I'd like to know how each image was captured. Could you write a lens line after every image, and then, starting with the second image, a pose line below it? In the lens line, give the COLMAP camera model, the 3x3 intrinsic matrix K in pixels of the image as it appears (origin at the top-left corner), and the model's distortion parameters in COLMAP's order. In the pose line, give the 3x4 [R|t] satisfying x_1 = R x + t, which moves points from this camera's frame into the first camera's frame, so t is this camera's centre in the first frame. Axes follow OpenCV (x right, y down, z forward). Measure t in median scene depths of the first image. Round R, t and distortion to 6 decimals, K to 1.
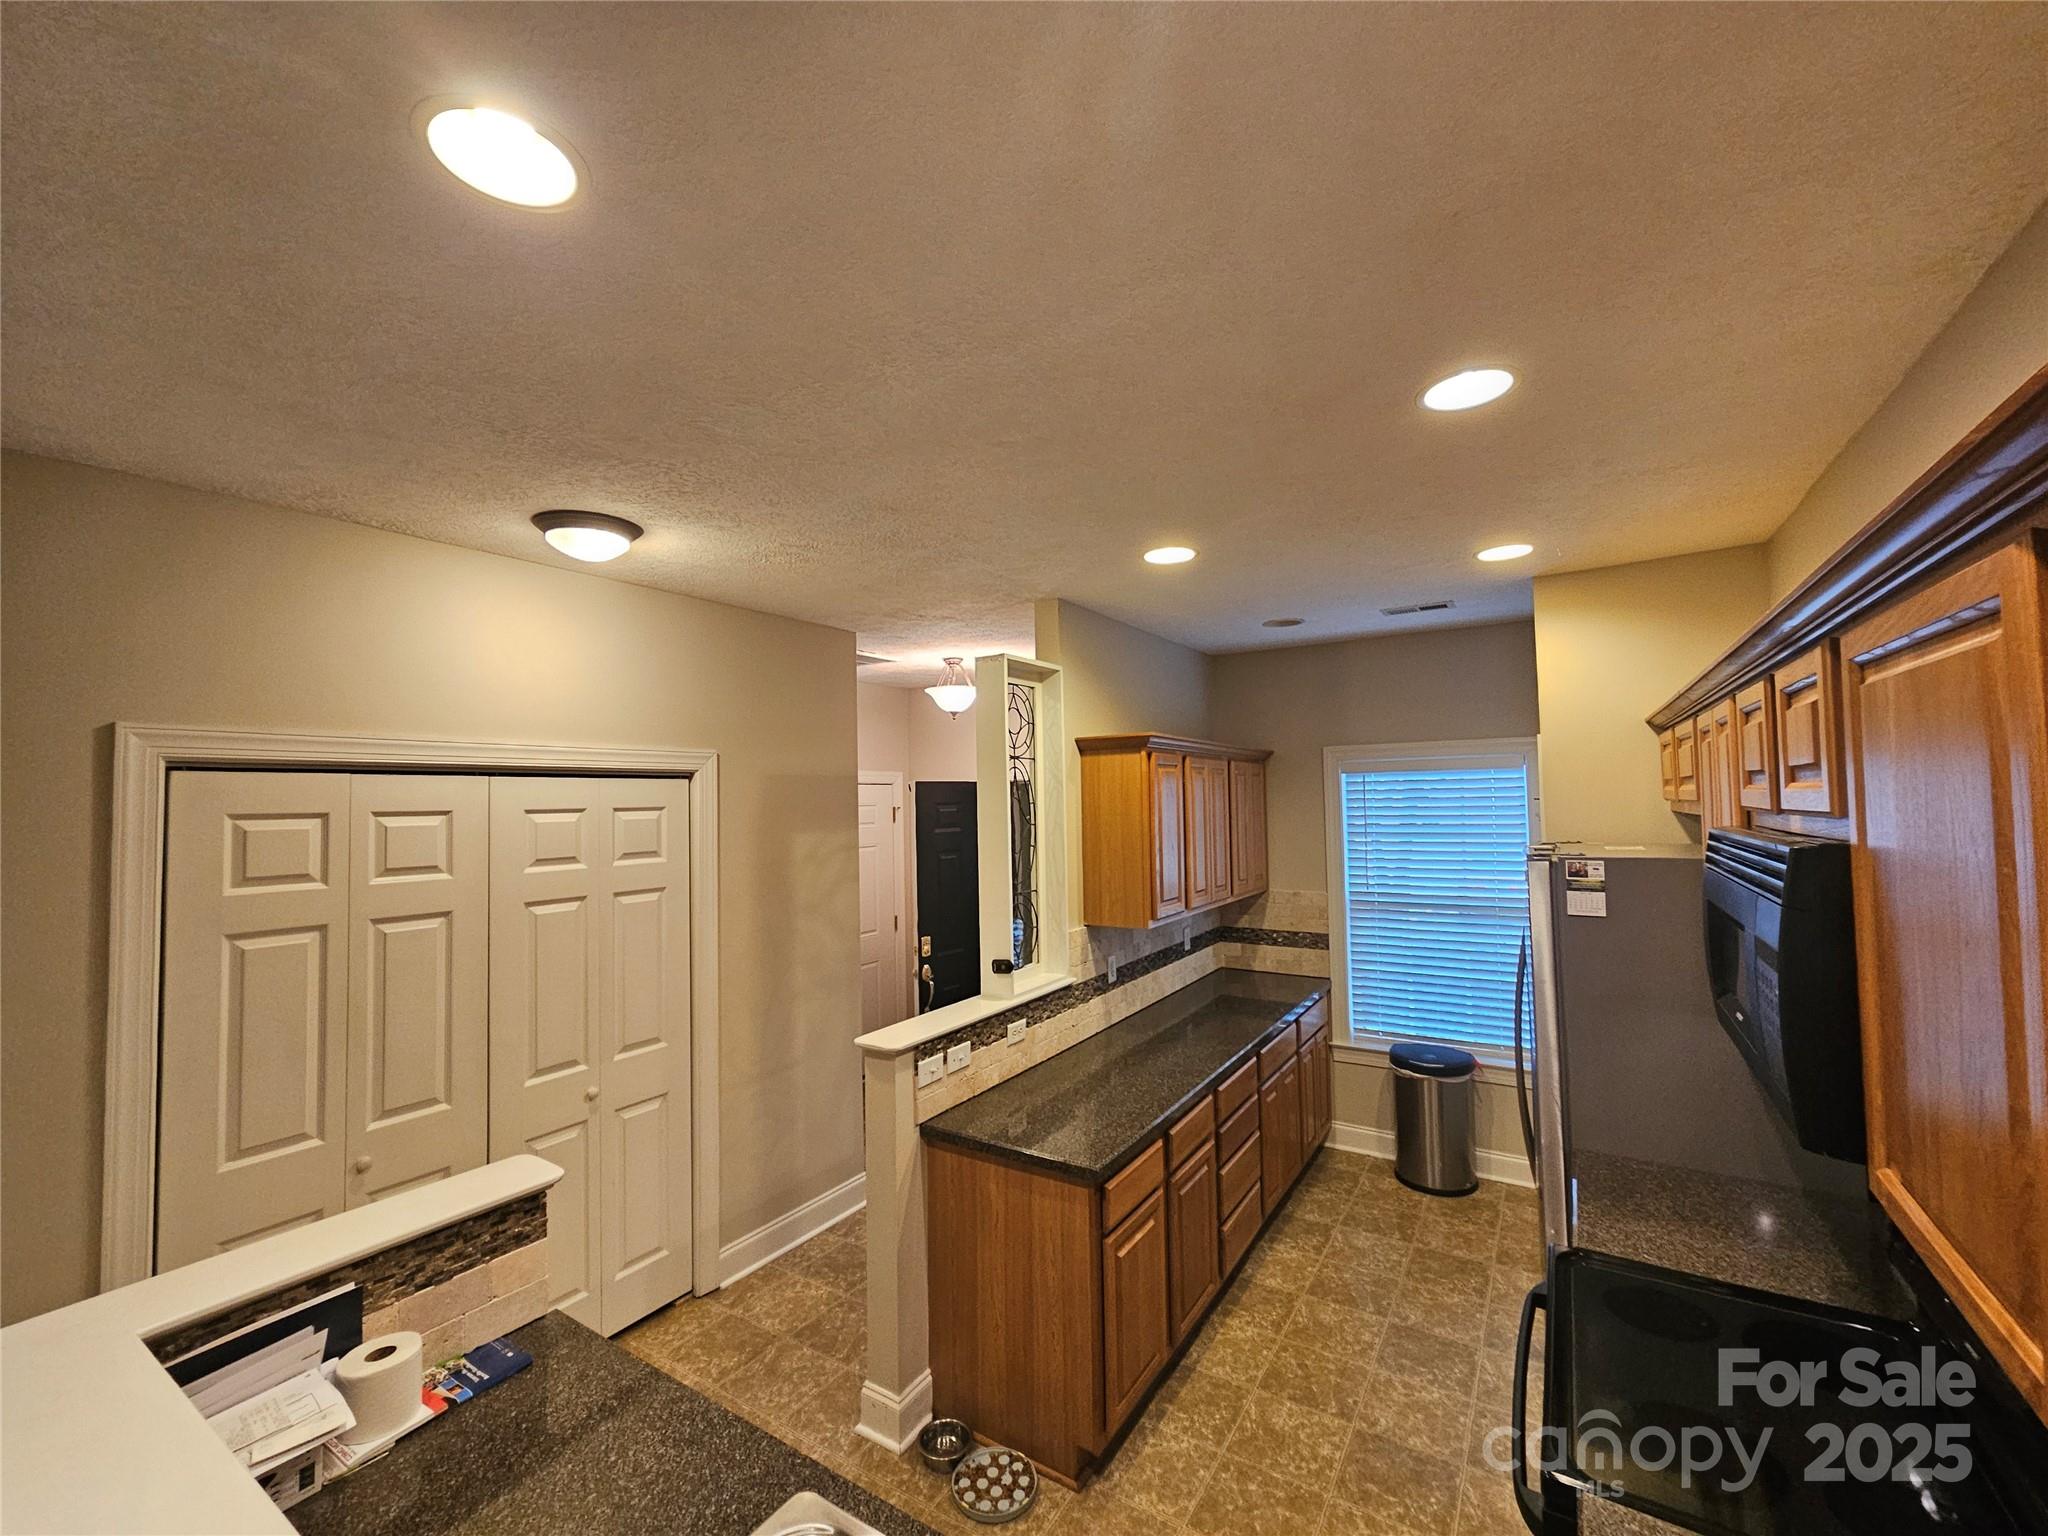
lens RADIAL K [[839.8, 0, 1013.5], [0, 839.8, 768.1], [0, 0, 1]] dist [0.001241, 0.000148]
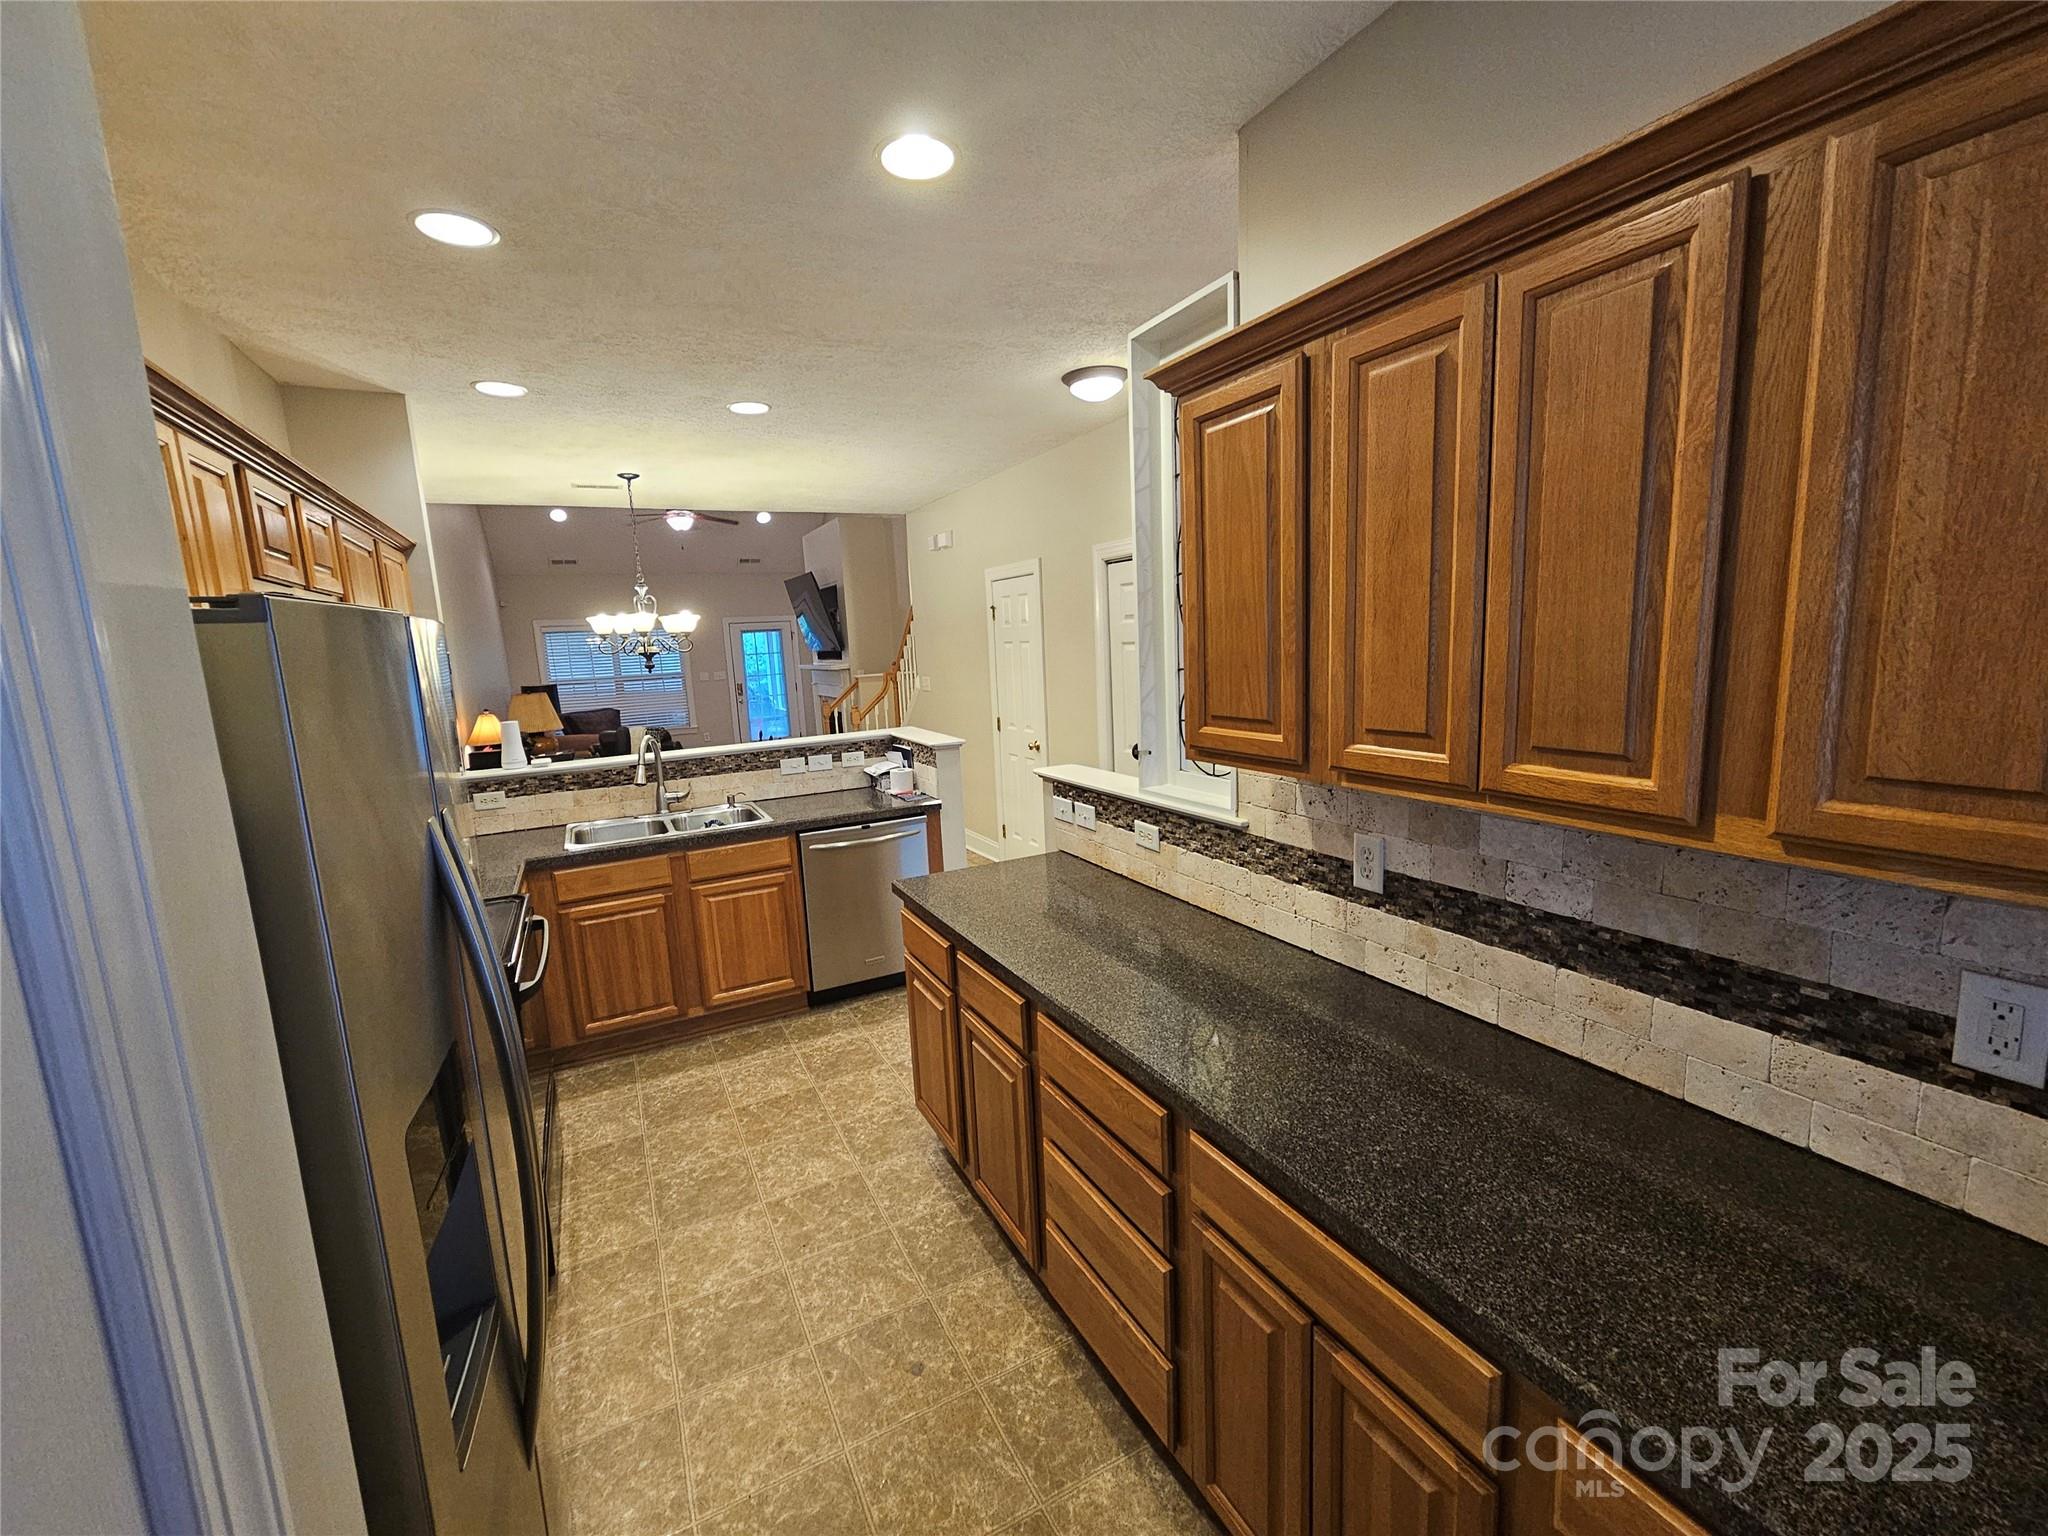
lens RADIAL K [[839.8, 0, 1013.5], [0, 839.8, 768.1], [0, 0, 1]] dist [0.001241, 0.000148]
pose [[-0.495606, 0.174380, -0.850862, 0.829744], [0.087311, 0.984678, 0.150948, 0.135150], [0.864148, 0.000521, -0.503238, 1.460009]]
